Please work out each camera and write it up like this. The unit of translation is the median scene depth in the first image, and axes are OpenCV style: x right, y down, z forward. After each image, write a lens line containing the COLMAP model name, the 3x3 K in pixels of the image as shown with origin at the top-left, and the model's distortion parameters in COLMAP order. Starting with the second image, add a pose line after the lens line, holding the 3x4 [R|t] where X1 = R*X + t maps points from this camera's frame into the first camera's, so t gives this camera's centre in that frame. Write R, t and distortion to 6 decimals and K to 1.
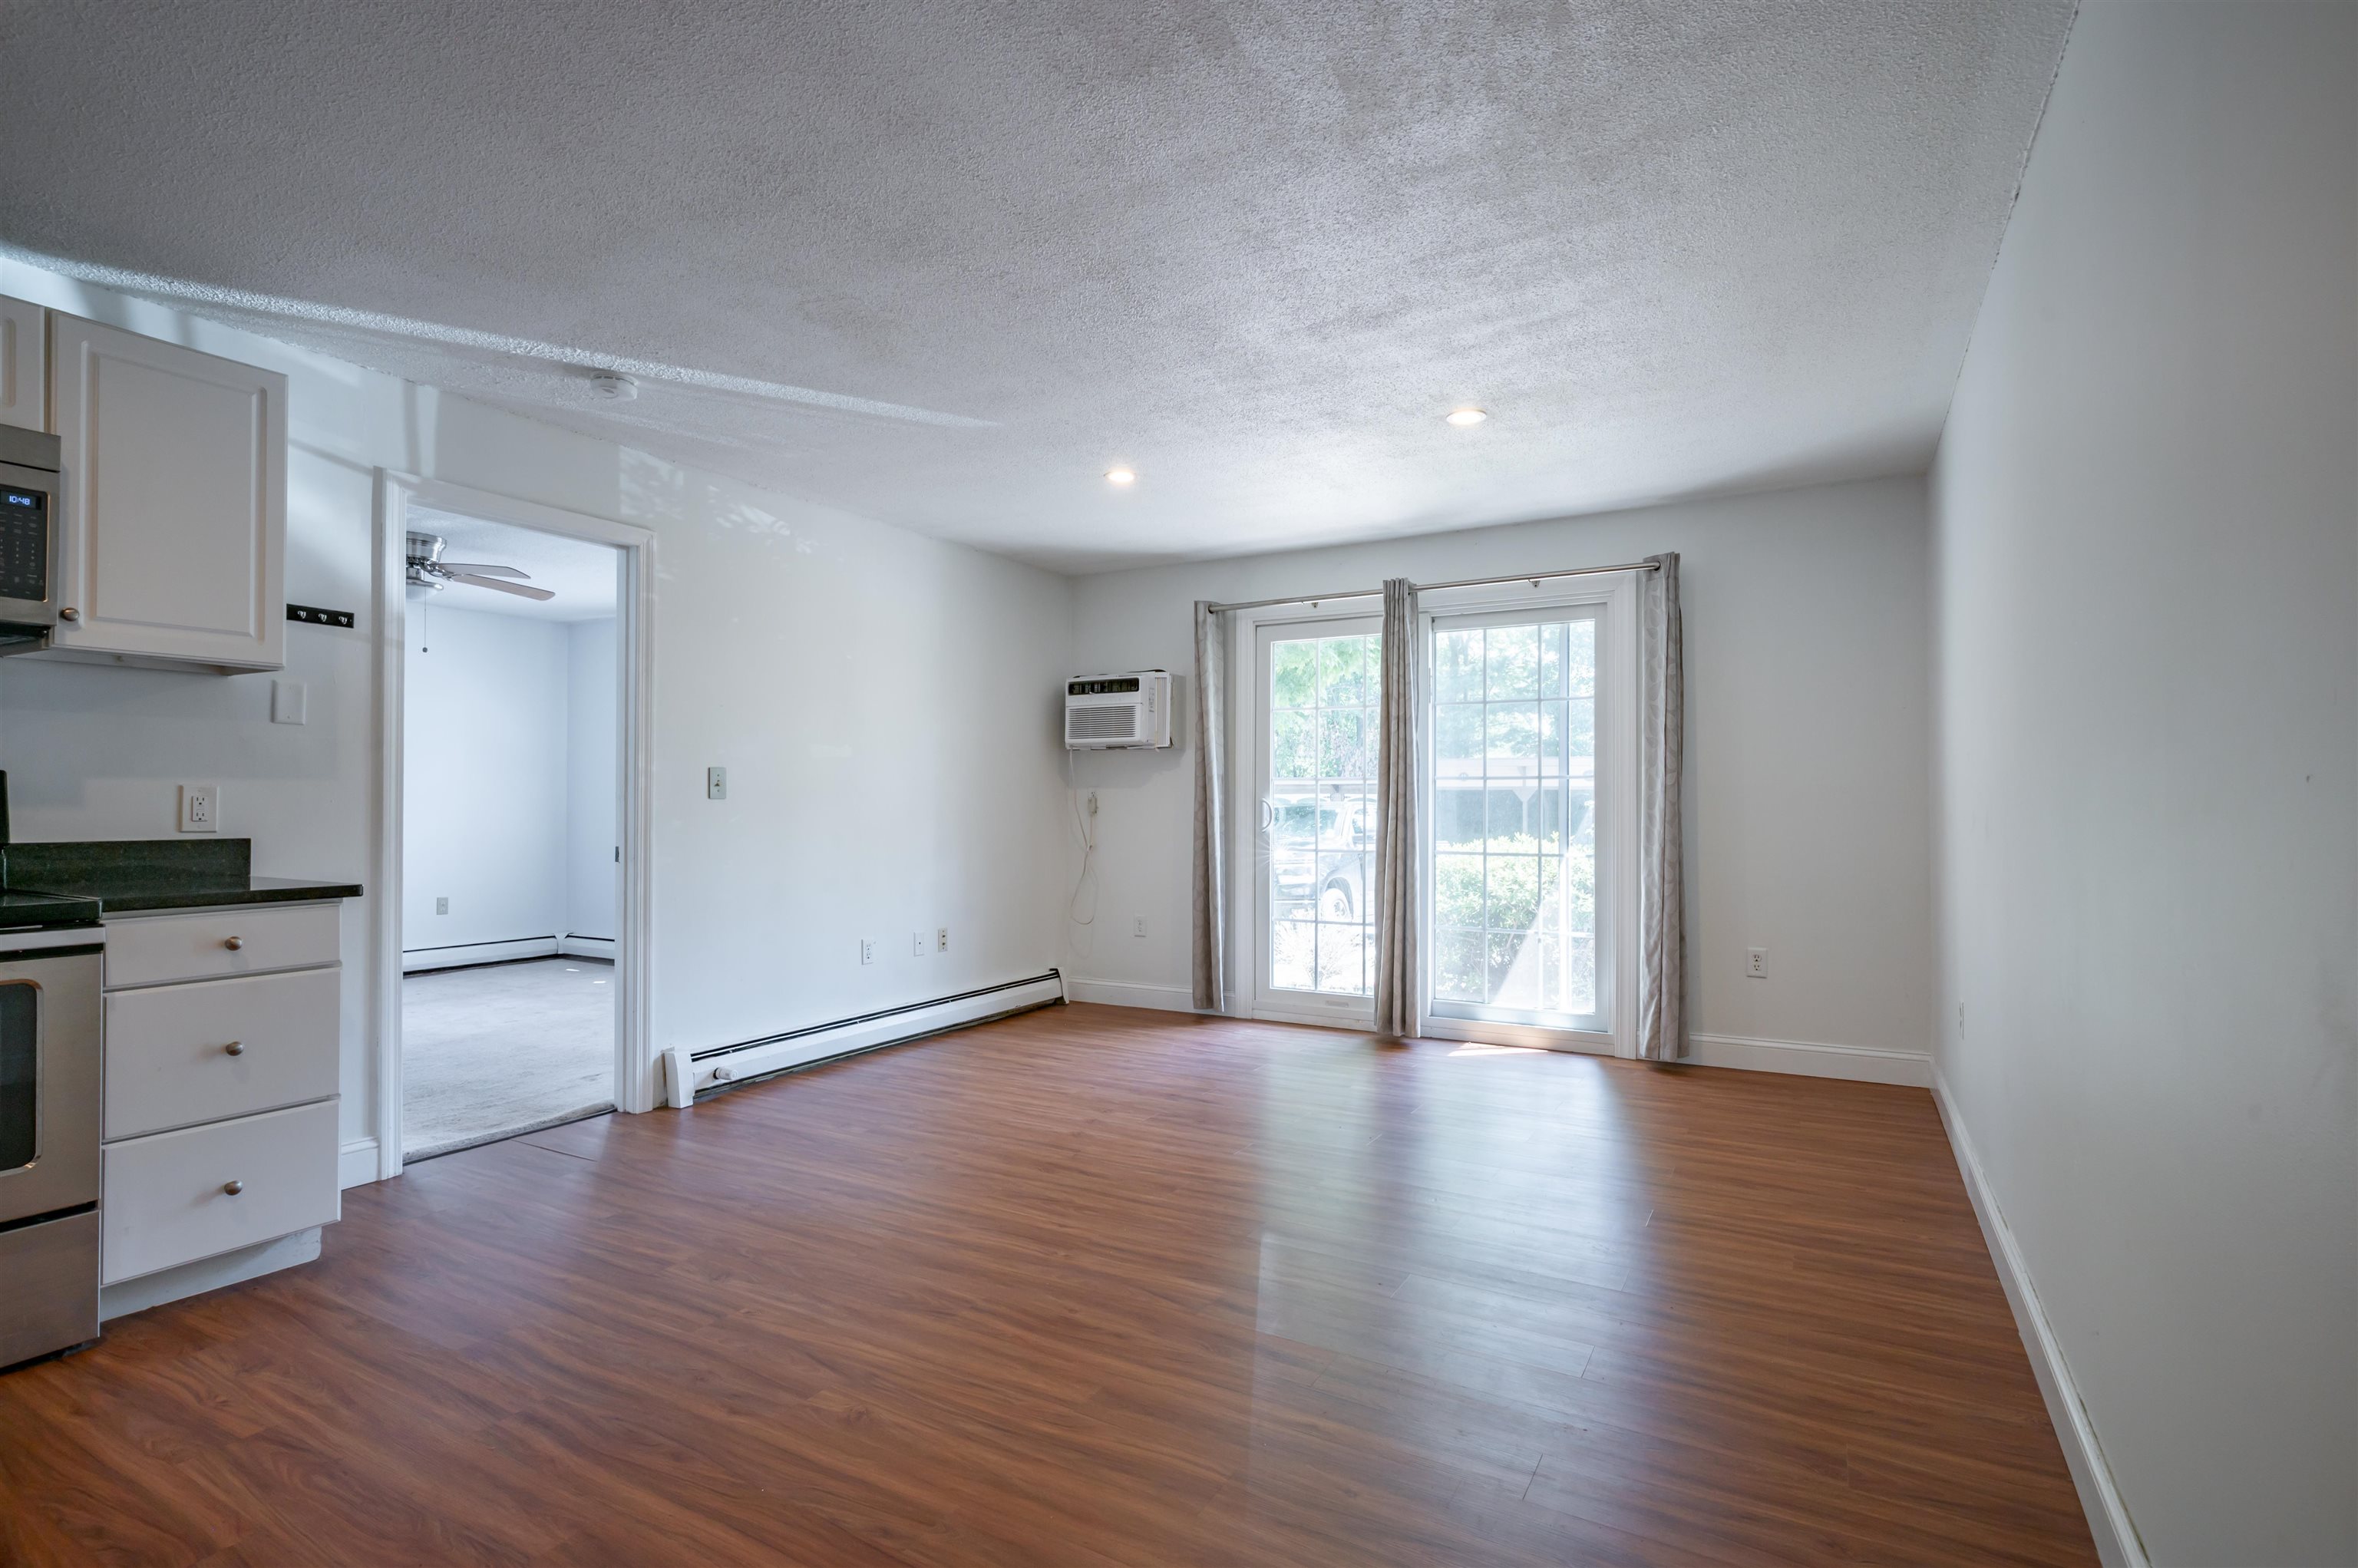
lens RADIAL K [[1139.0, 0, 1179.0], [0, 1139.0, 784.0], [0, 0, 1]] dist [-0.002097, 0.000052]
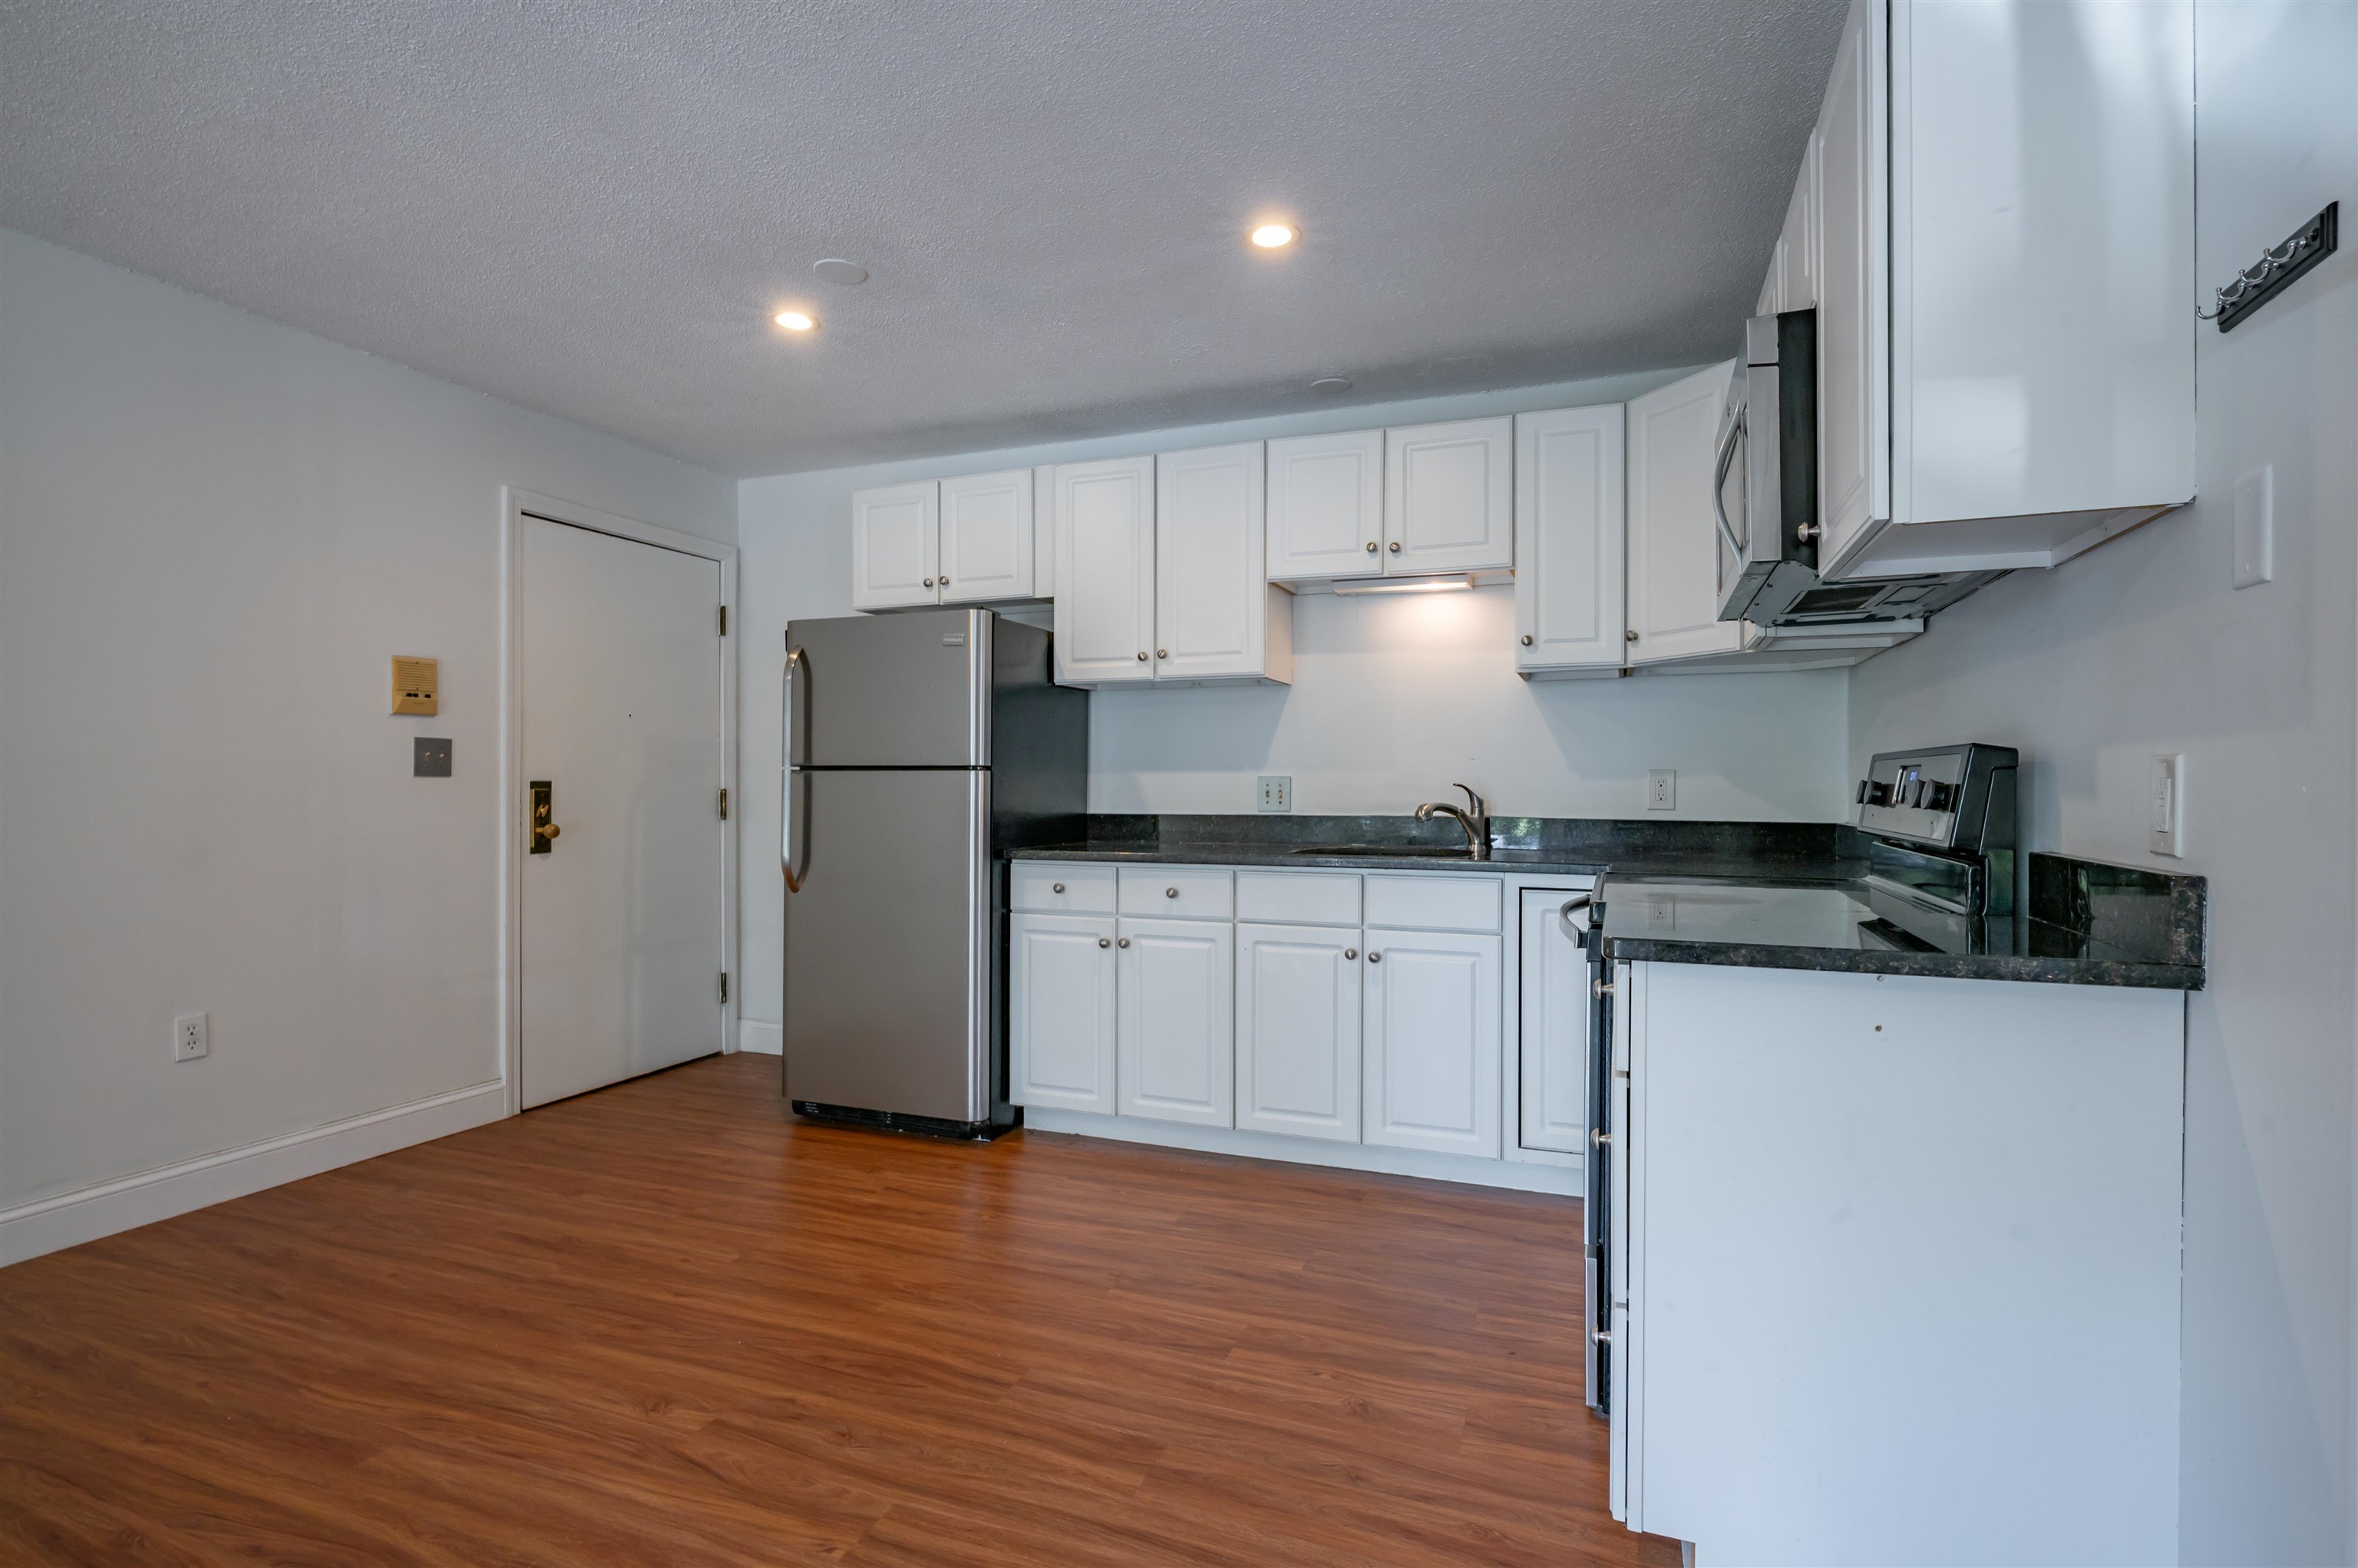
lens RADIAL K [[1139.0, 0, 1179.0], [0, 1139.0, 784.0], [0, 0, 1]] dist [-0.002097, 0.000052]
pose [[-0.988106, -0.002543, -0.153755, -0.525050], [-0.001063, 0.999952, -0.009710, 0.024423], [0.153772, -0.009431, -0.988061, 1.866229]]
